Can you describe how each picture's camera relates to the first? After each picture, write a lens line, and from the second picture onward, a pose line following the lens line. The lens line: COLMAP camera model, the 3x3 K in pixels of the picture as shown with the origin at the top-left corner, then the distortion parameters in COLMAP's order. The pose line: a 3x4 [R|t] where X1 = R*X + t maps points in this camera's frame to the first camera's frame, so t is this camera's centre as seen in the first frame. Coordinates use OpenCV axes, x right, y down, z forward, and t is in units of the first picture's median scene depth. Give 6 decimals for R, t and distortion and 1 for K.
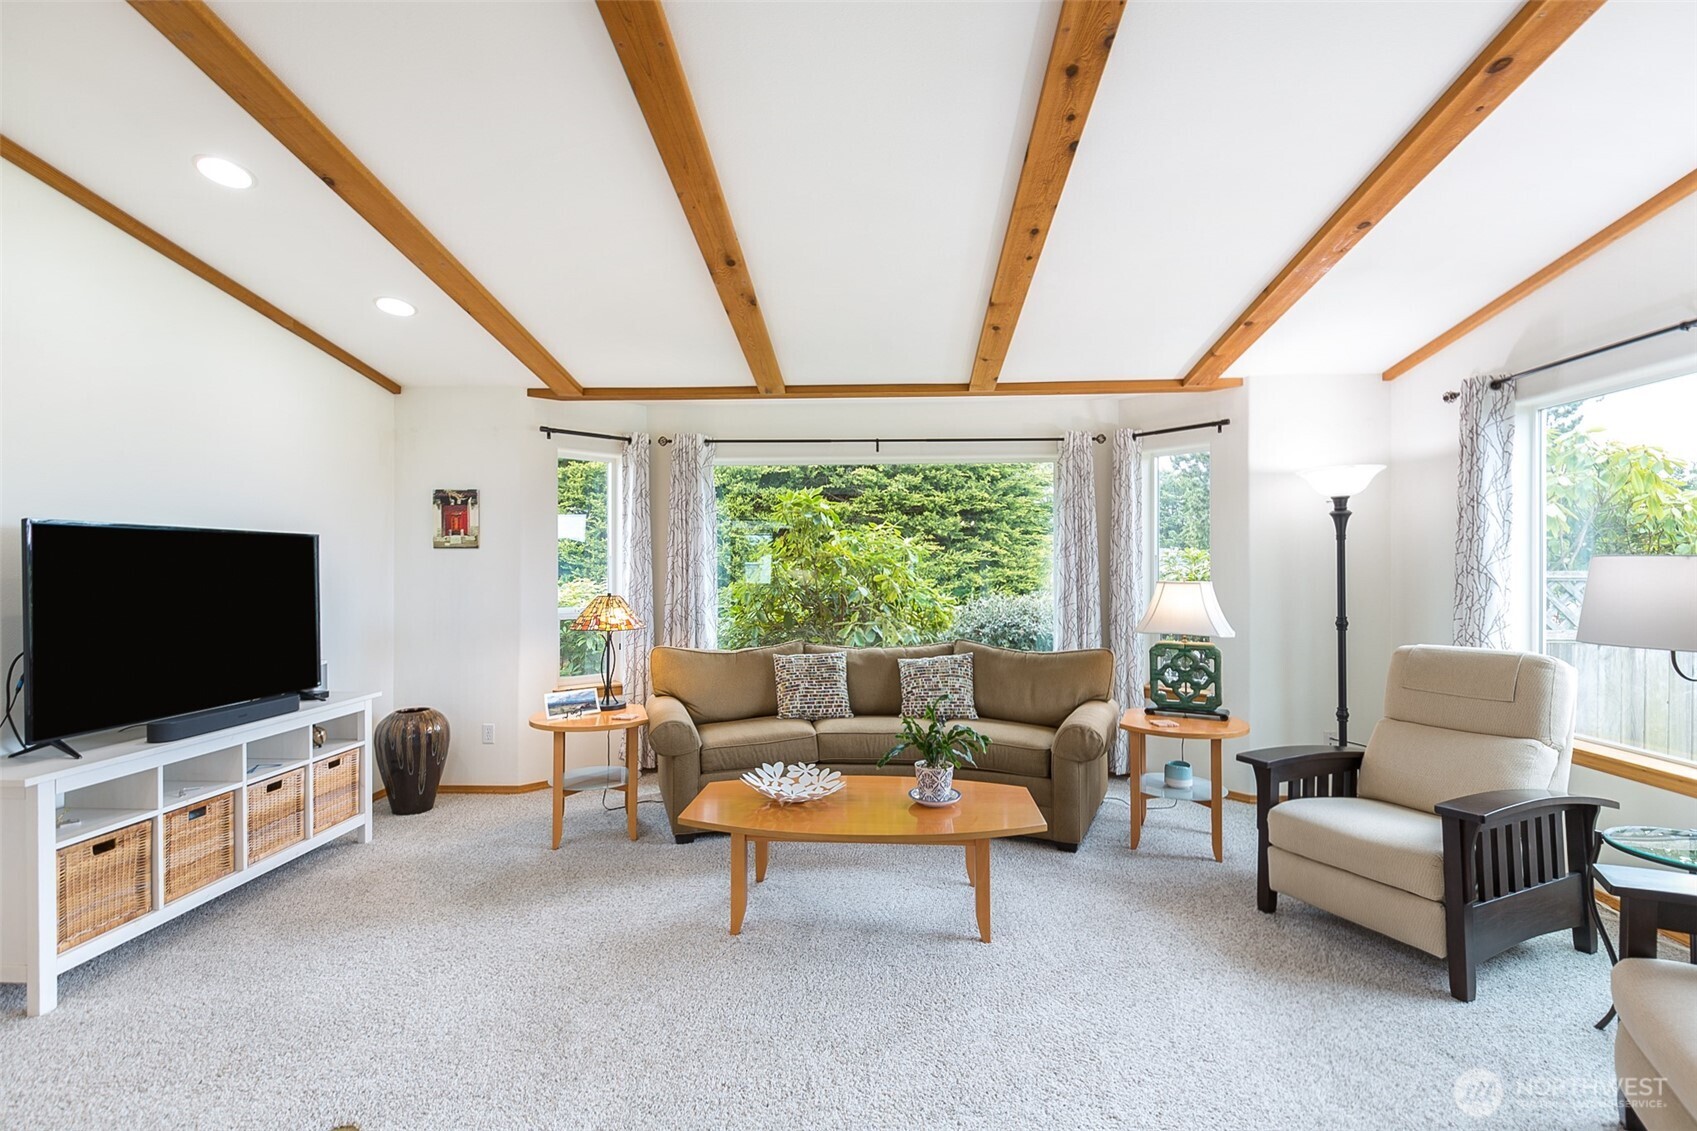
lens RADIAL K [[776.0, 0, 840.0], [0, 776.0, 561.0], [0, 0, 1]] dist [0.003227, -0.000203]
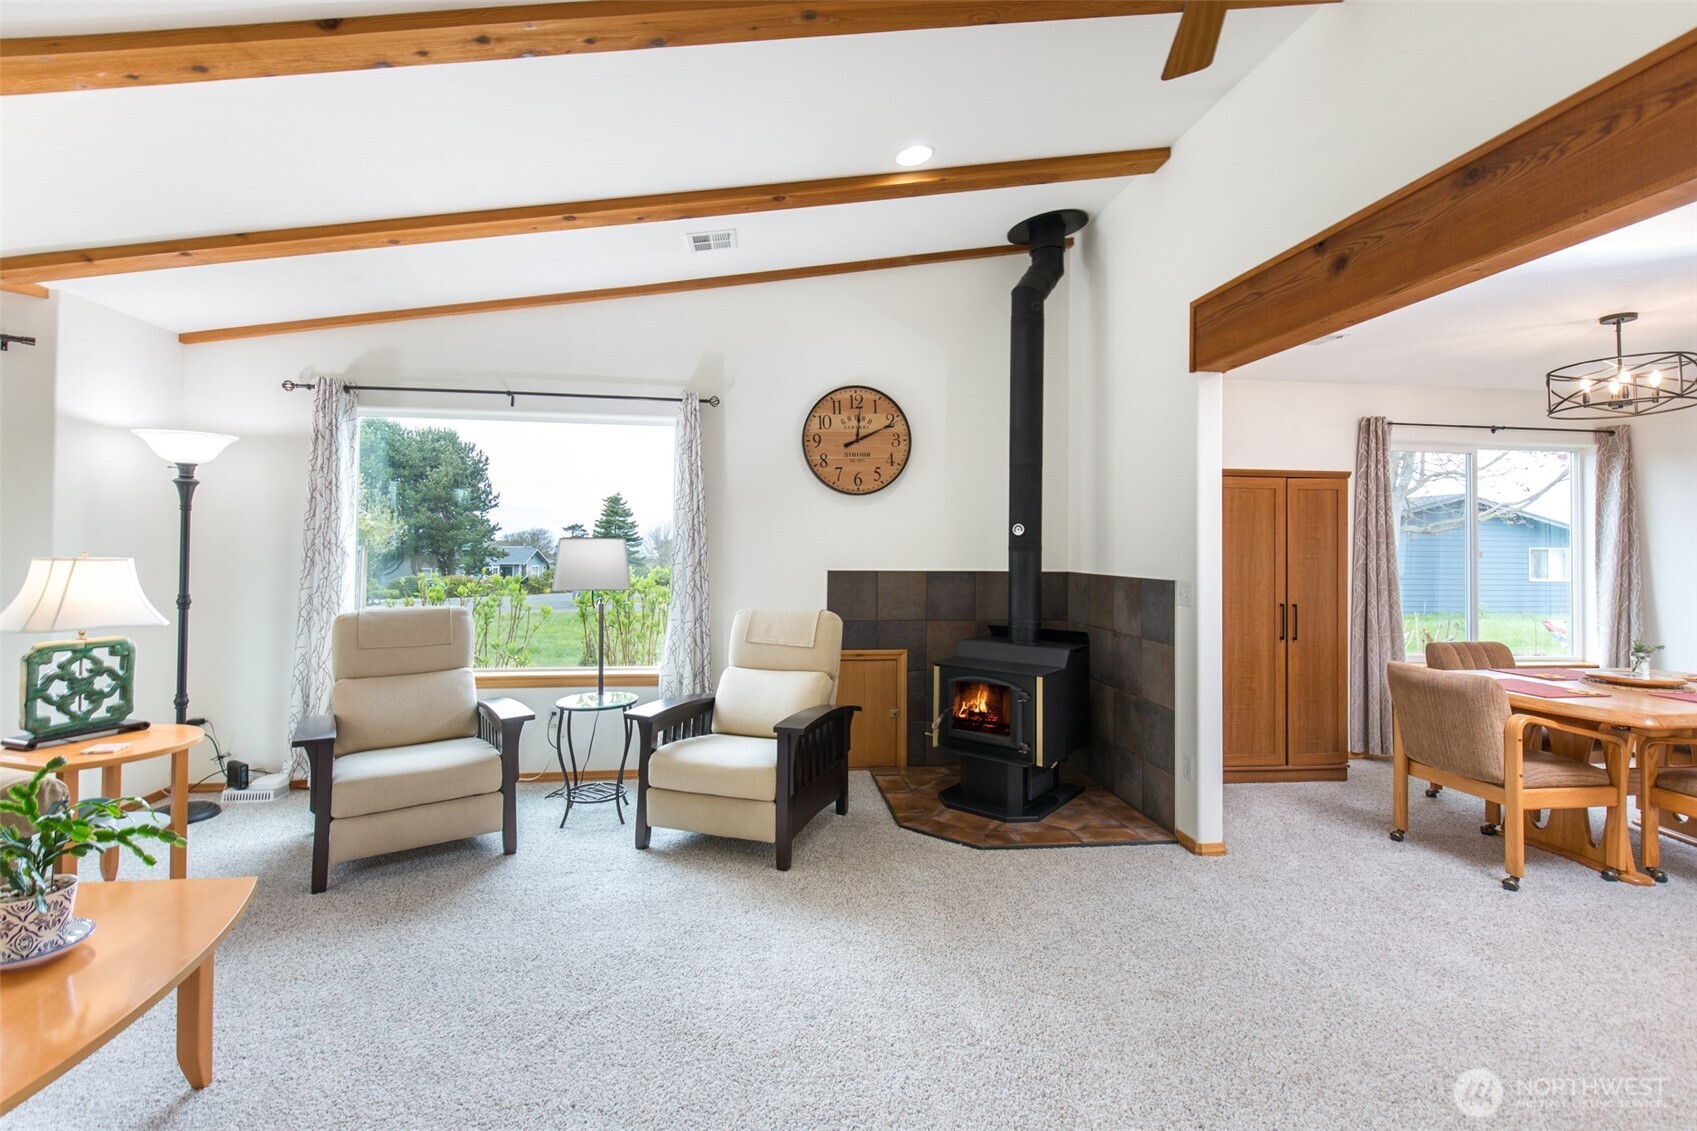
lens RADIAL K [[776.0, 0, 858.9], [0, 776.0, 542.7], [0, 0, 1]] dist [0.003227, -0.000203]
pose [[-0.189952, 0.005966, 0.981775, -0.431561], [-0.018625, 0.999780, -0.009679, 0.004984], [-0.981617, -0.020124, -0.189799, 0.416137]]
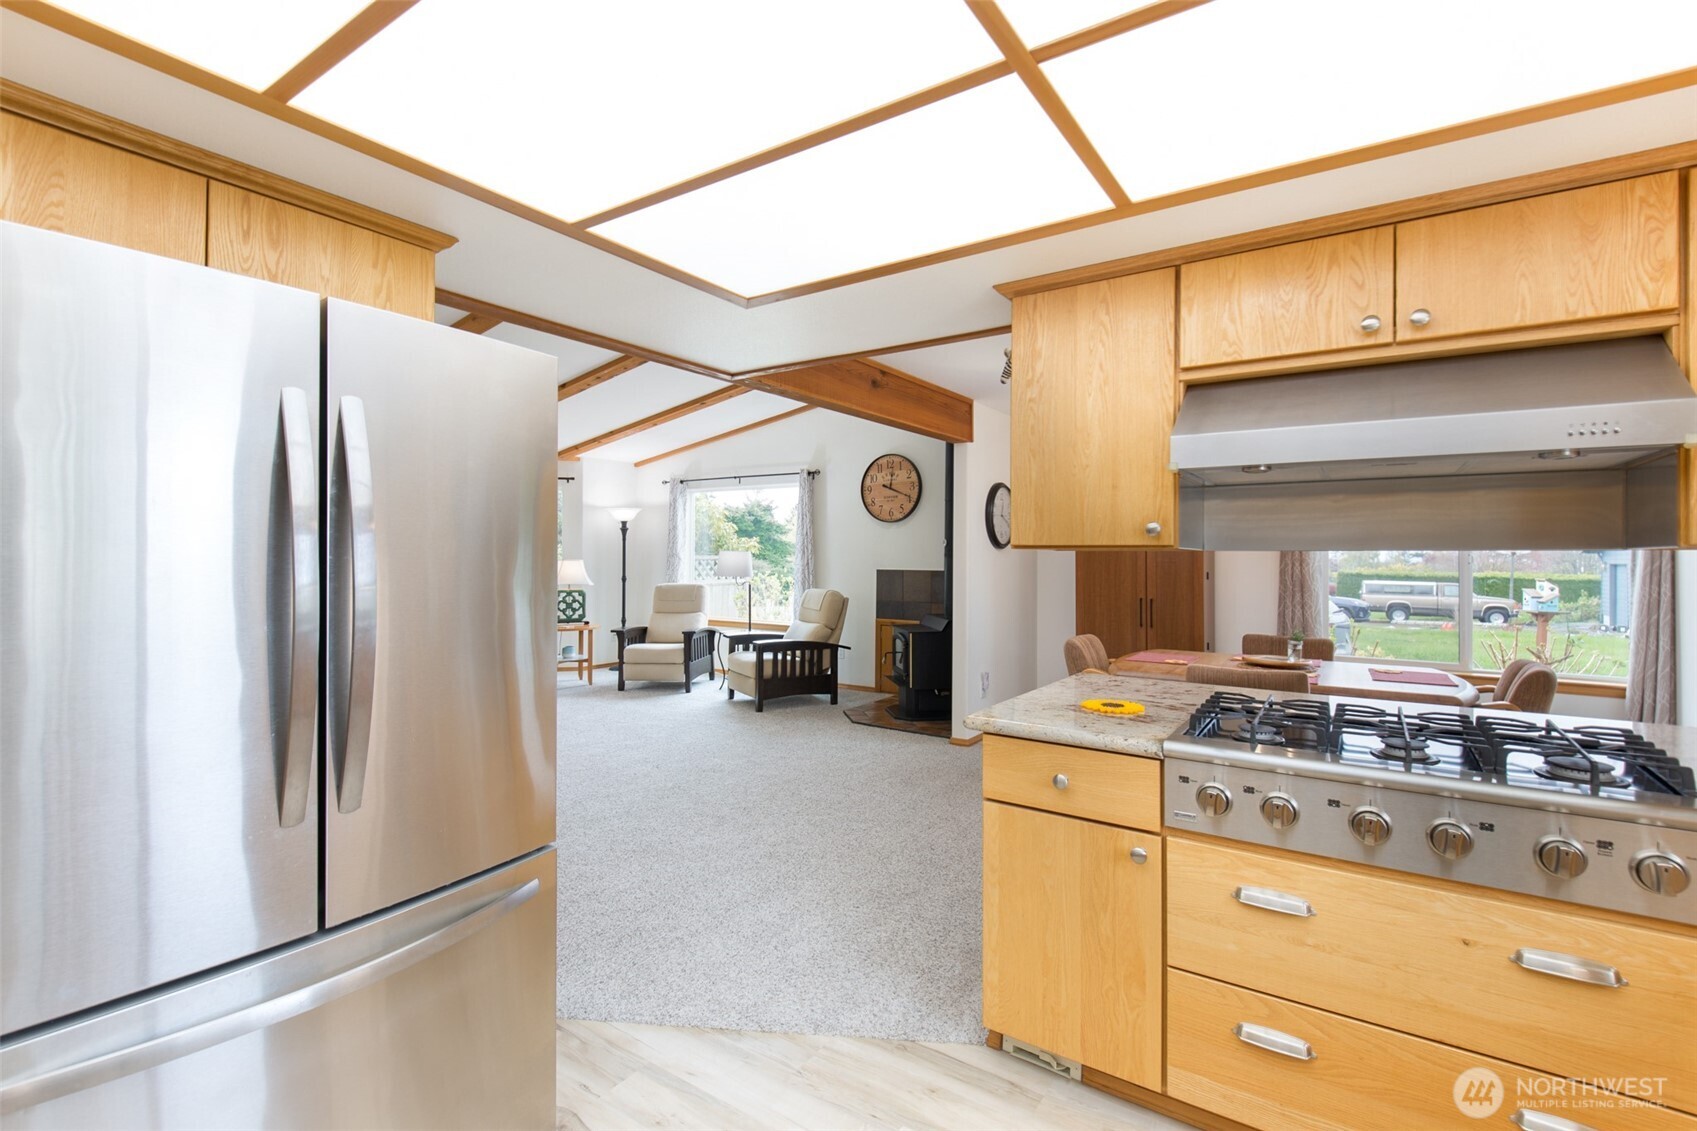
lens RADIAL K [[776.0, 0, 855.9], [0, 776.0, 559.7], [0, 0, 1]] dist [0.003227, -0.000203]
pose [[0.514362, 0.000586, 0.857573, -0.942194], [-0.015420, 0.999844, 0.008566, -0.002759], [-0.857435, -0.017630, 0.514291, -0.720436]]
